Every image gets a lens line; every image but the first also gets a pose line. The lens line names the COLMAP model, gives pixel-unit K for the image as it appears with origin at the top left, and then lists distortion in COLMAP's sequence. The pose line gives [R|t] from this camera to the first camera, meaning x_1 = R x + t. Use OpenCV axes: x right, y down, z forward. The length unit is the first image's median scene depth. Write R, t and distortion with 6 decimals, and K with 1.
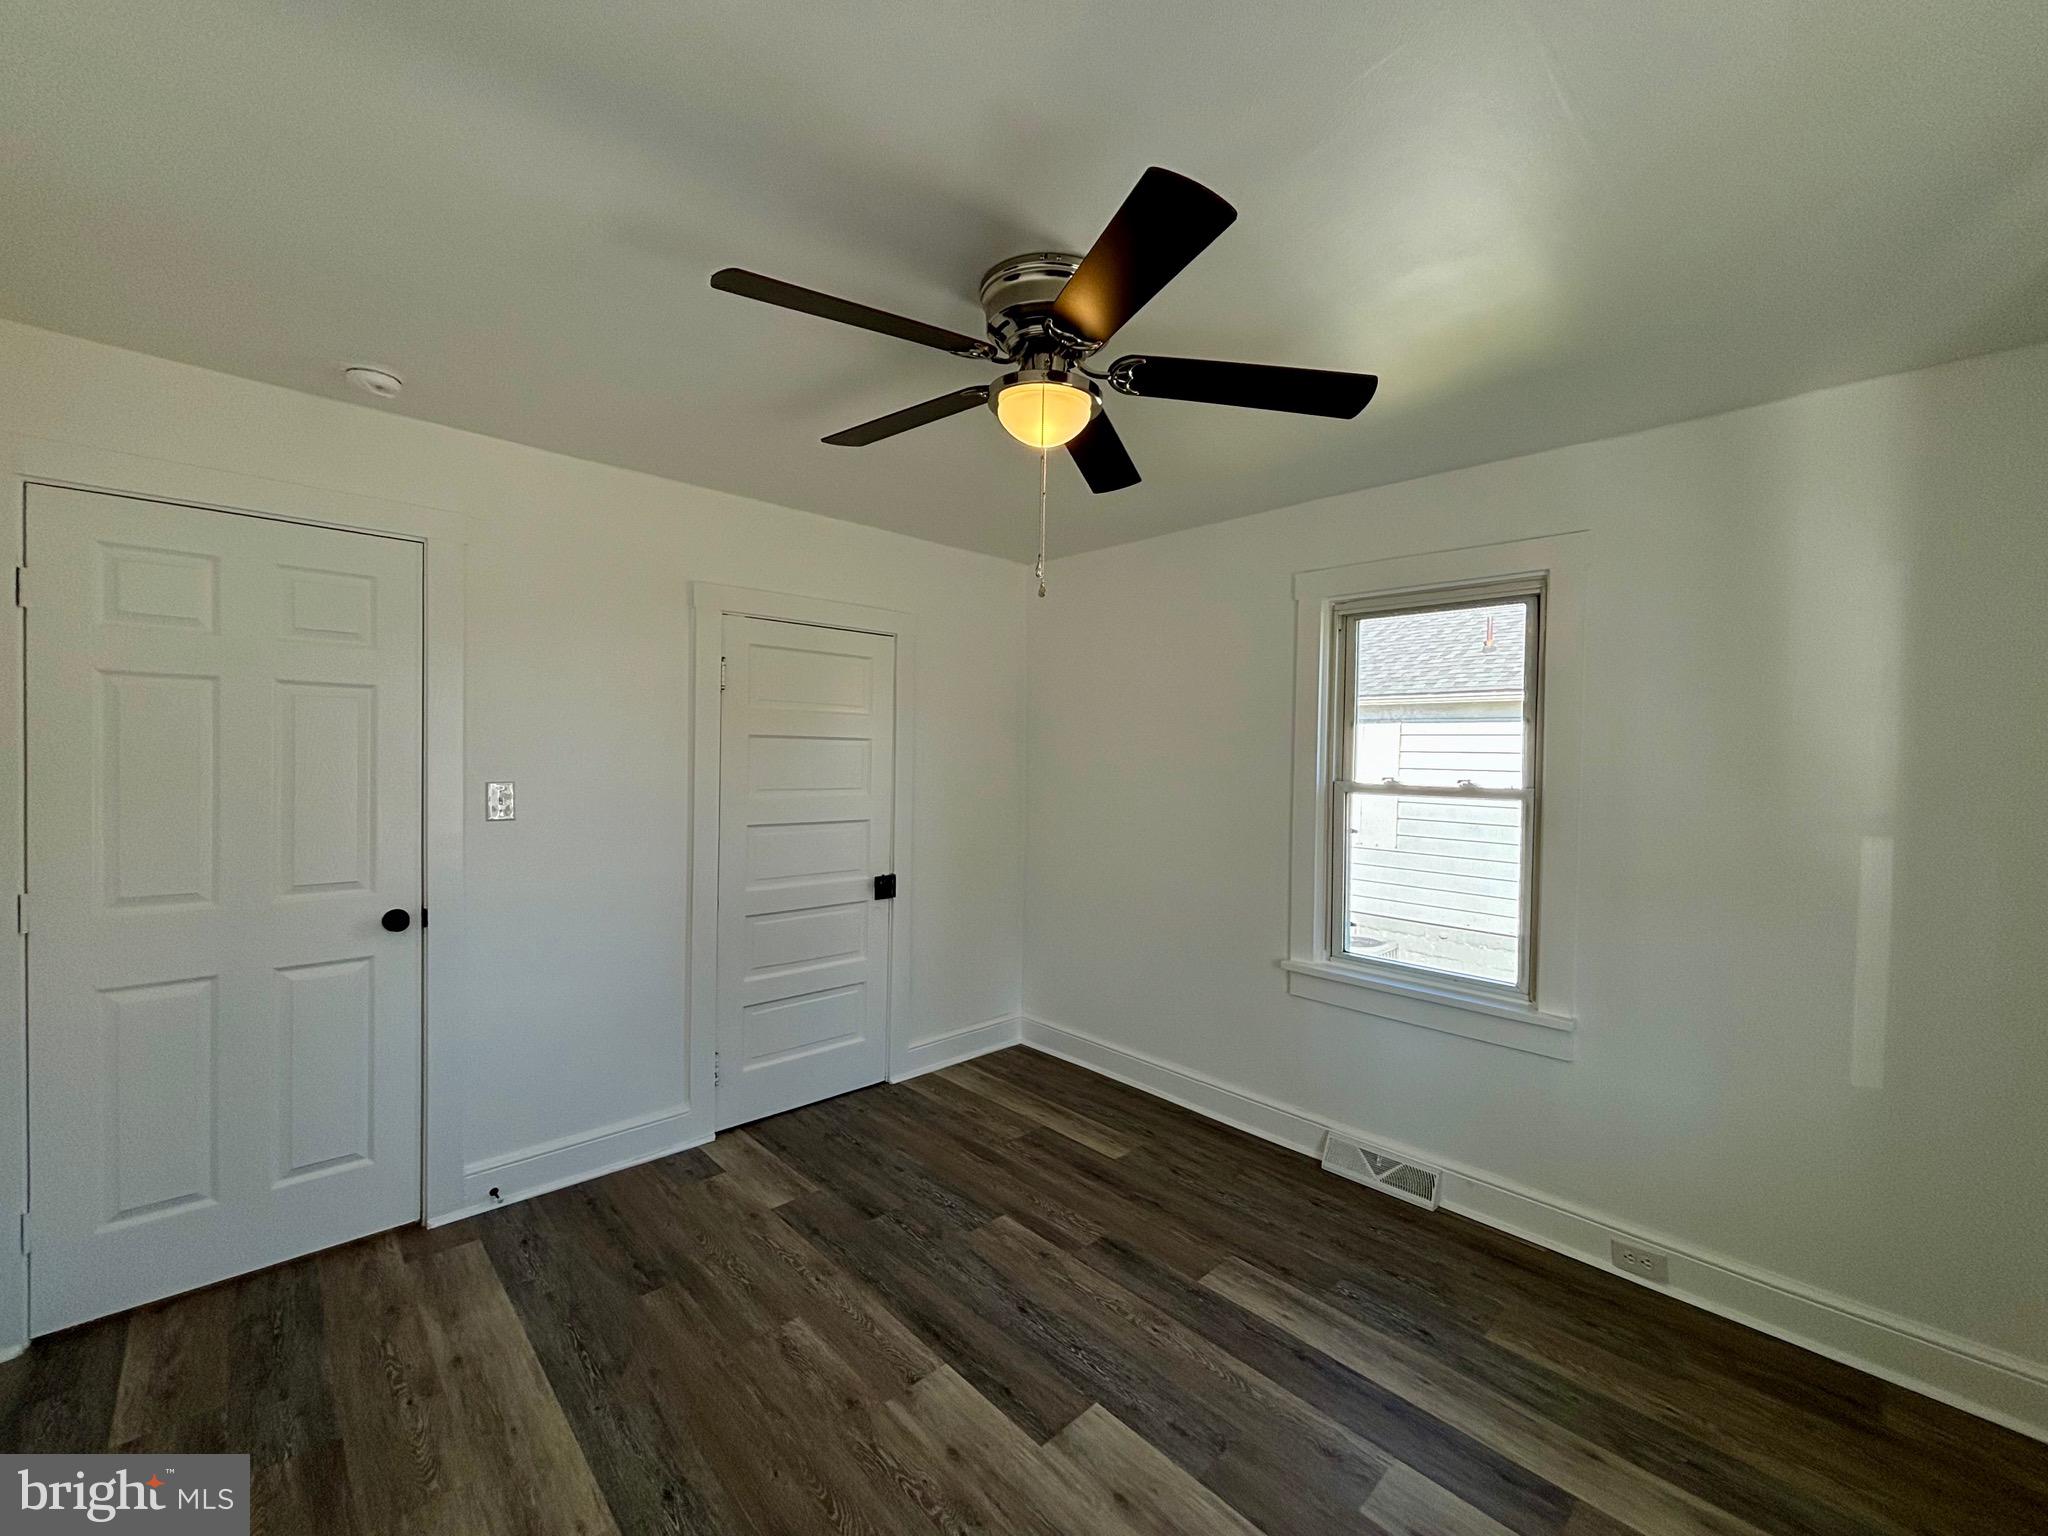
lens RADIAL K [[832.2, 0, 1019.0], [0, 832.2, 762.4], [0, 0, 1]] dist [0.000903, 0.000834]
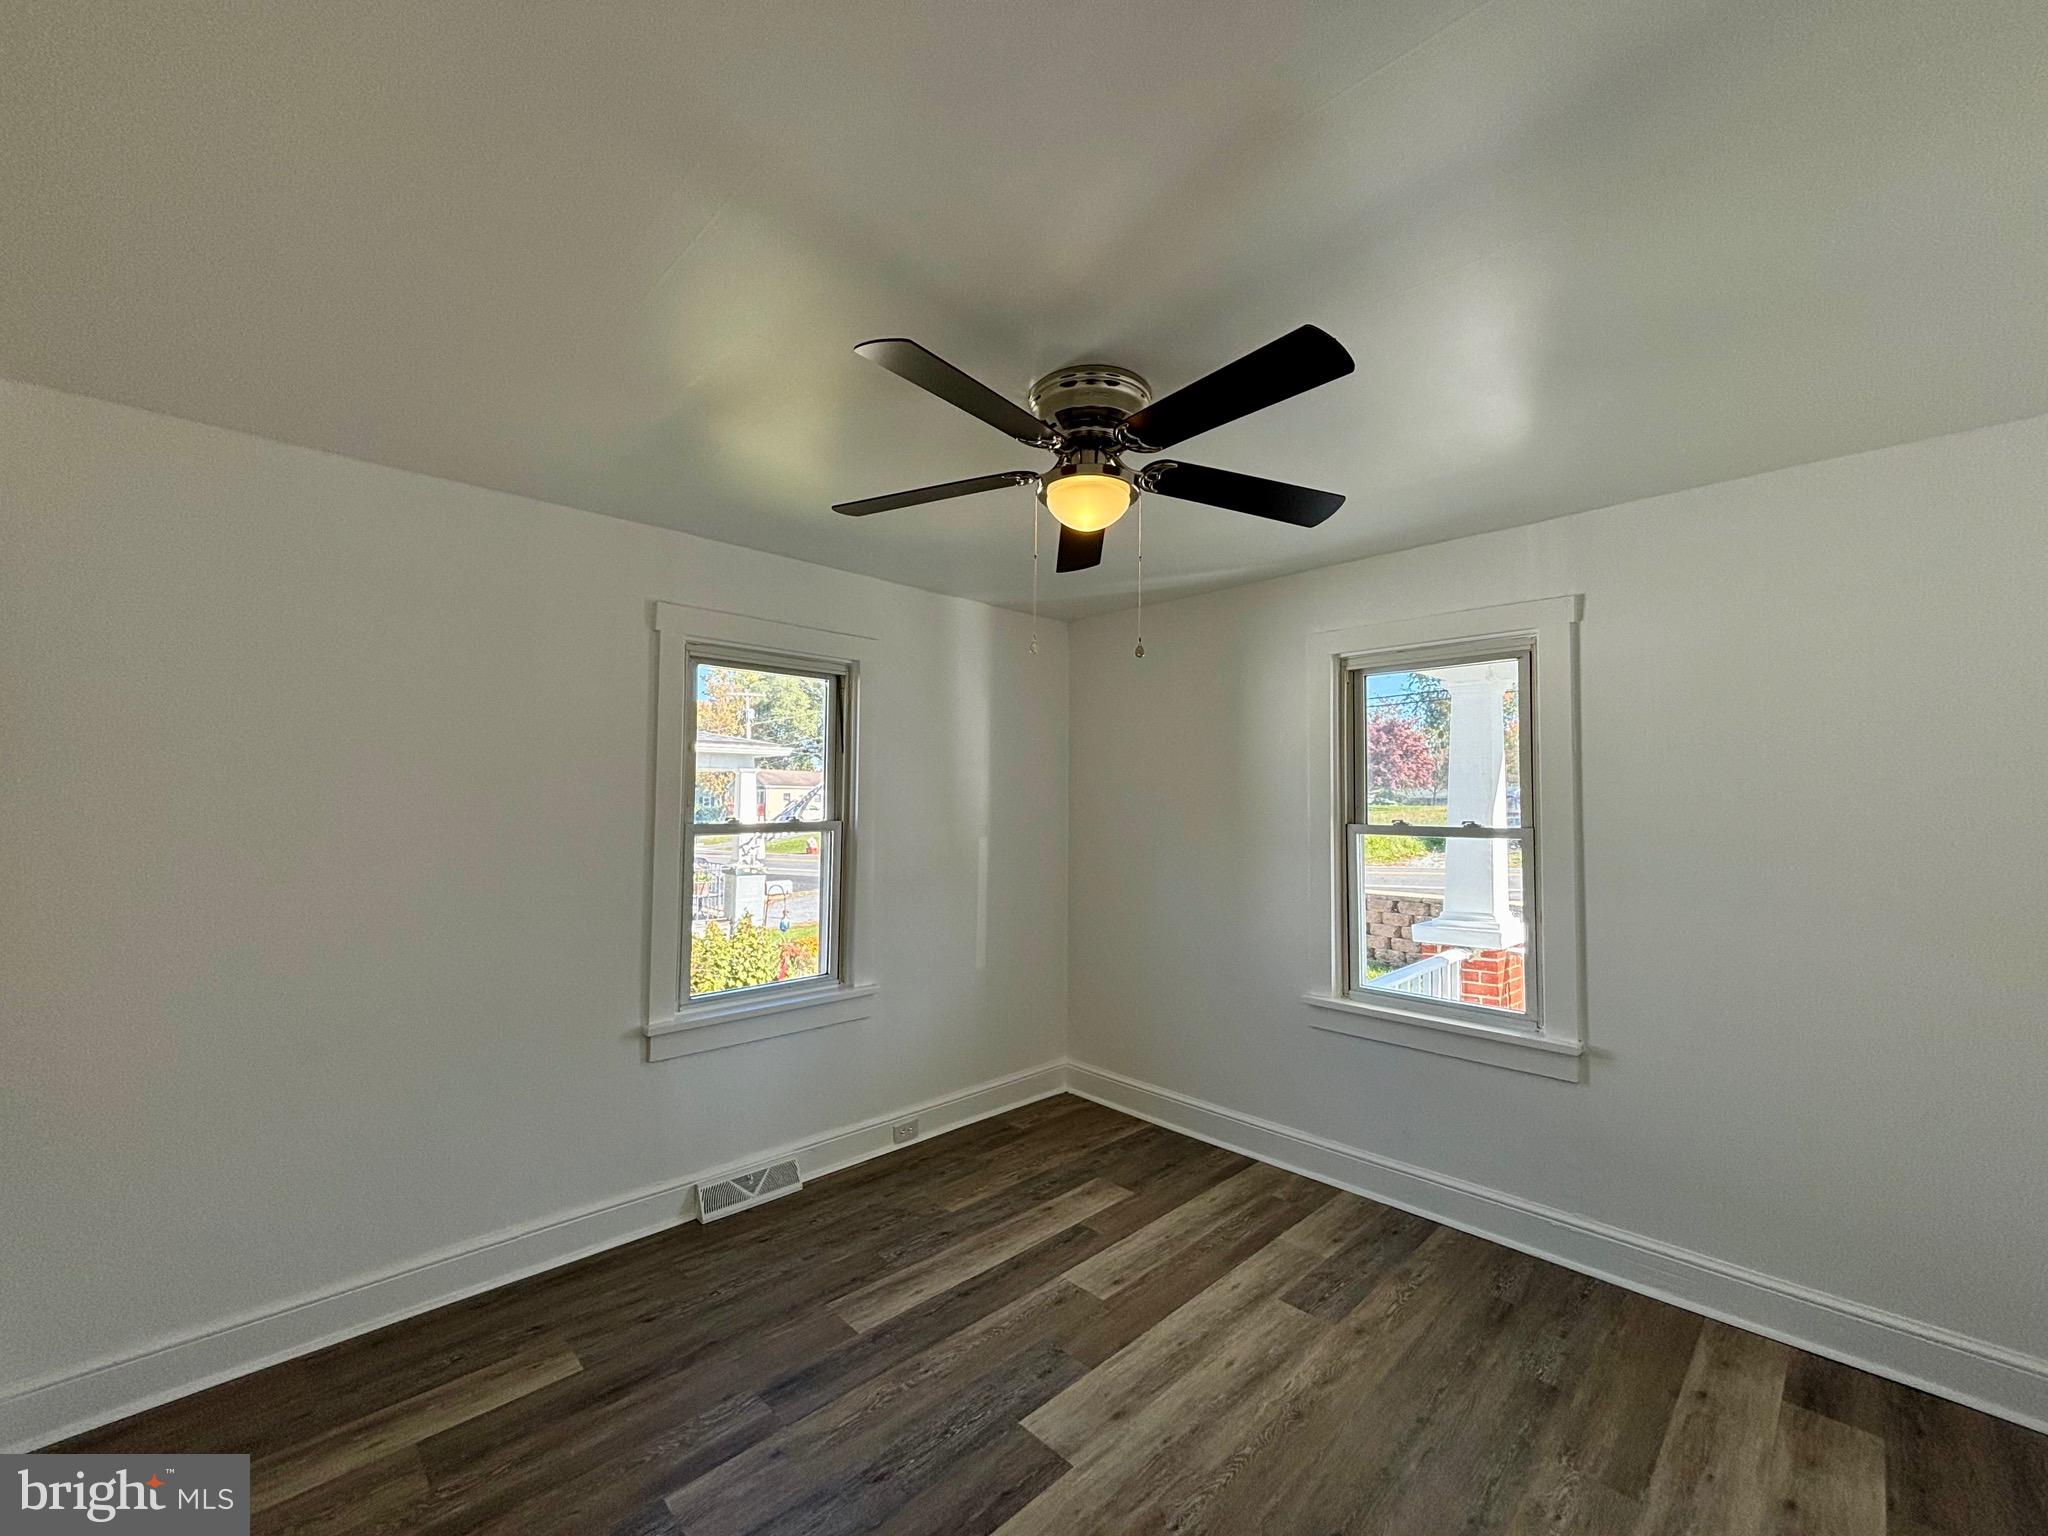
lens RADIAL K [[832.2, 0, 1019.0], [0, 832.2, 762.4], [0, 0, 1]] dist [0.000903, 0.000834]
pose [[-0.004064, 0.025088, 0.999677, -0.813826], [0.004562, 0.999675, -0.025069, -0.032479], [-0.999981, 0.004459, -0.004177, 0.830782]]
